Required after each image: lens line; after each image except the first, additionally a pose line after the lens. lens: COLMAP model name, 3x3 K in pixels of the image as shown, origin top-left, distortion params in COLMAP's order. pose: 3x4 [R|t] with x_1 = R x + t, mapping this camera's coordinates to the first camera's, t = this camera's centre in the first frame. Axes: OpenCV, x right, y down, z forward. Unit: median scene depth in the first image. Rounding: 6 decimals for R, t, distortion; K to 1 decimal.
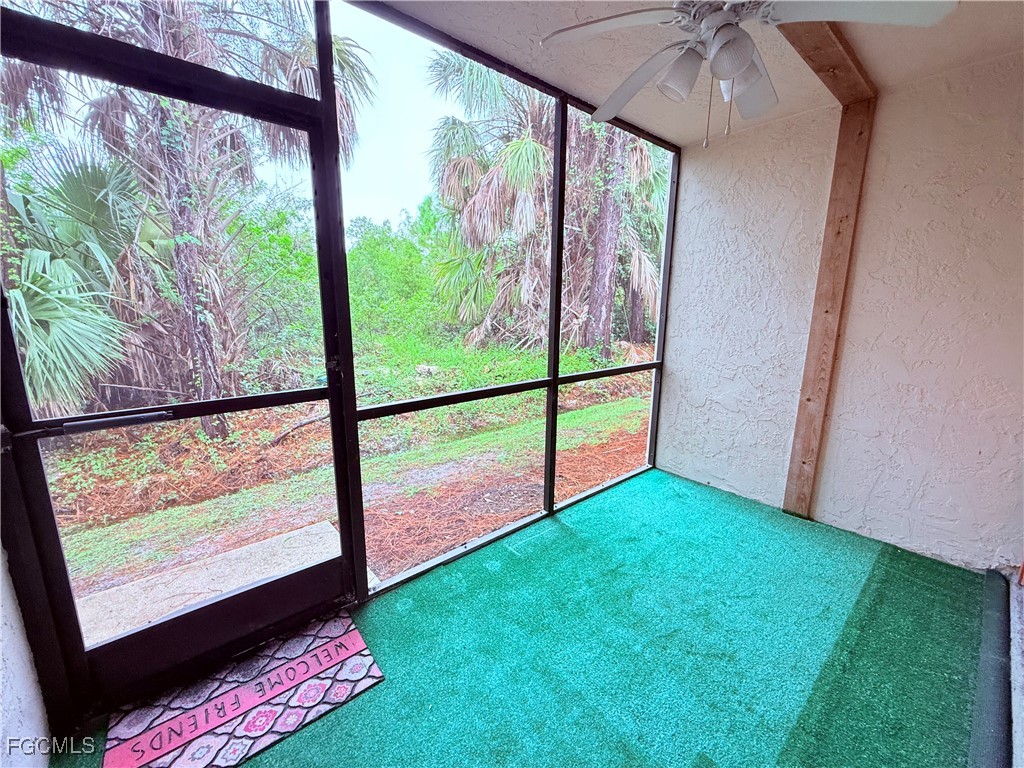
lens RADIAL K [[410.2, 0, 512.0], [0, 410.2, 384.0], [0, 0, 1]] dist [-0.000352, 0.000430]
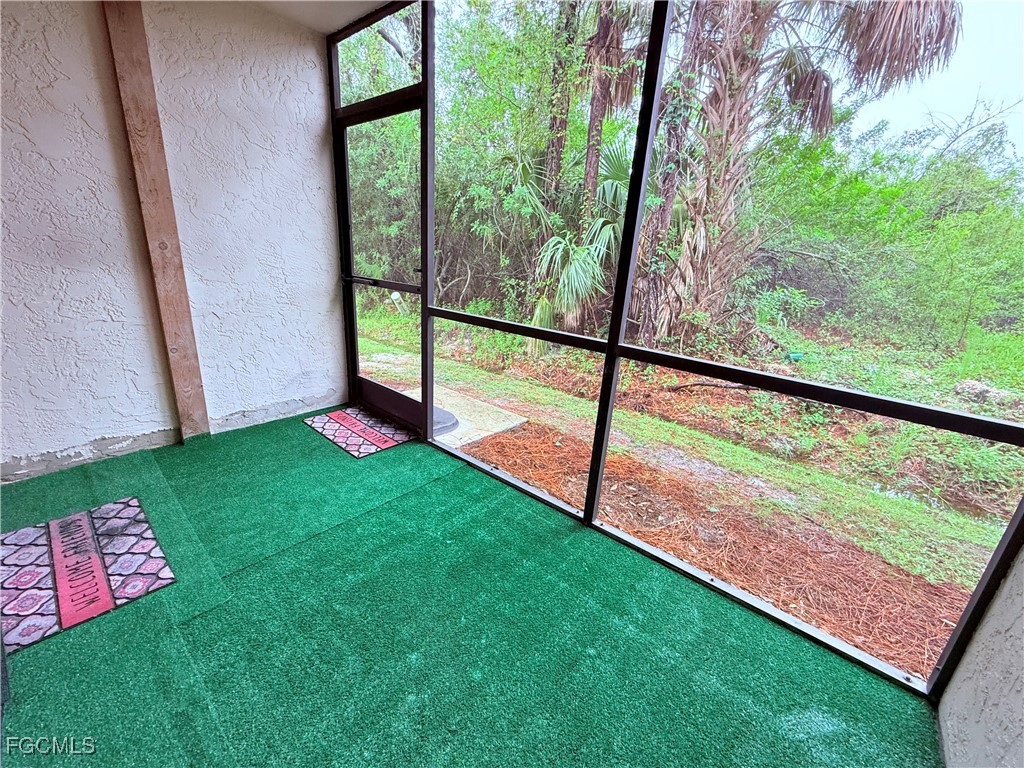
lens RADIAL K [[411.8, 0, 513.7], [0, 411.8, 362.9], [0, 0, 1]] dist [-0.000021, 0.000084]
pose [[0.175071, 0.257992, -0.950153, 1.095495], [-0.252214, 0.944607, 0.210014, -0.138970], [0.951703, 0.202875, 0.230443, 0.962719]]
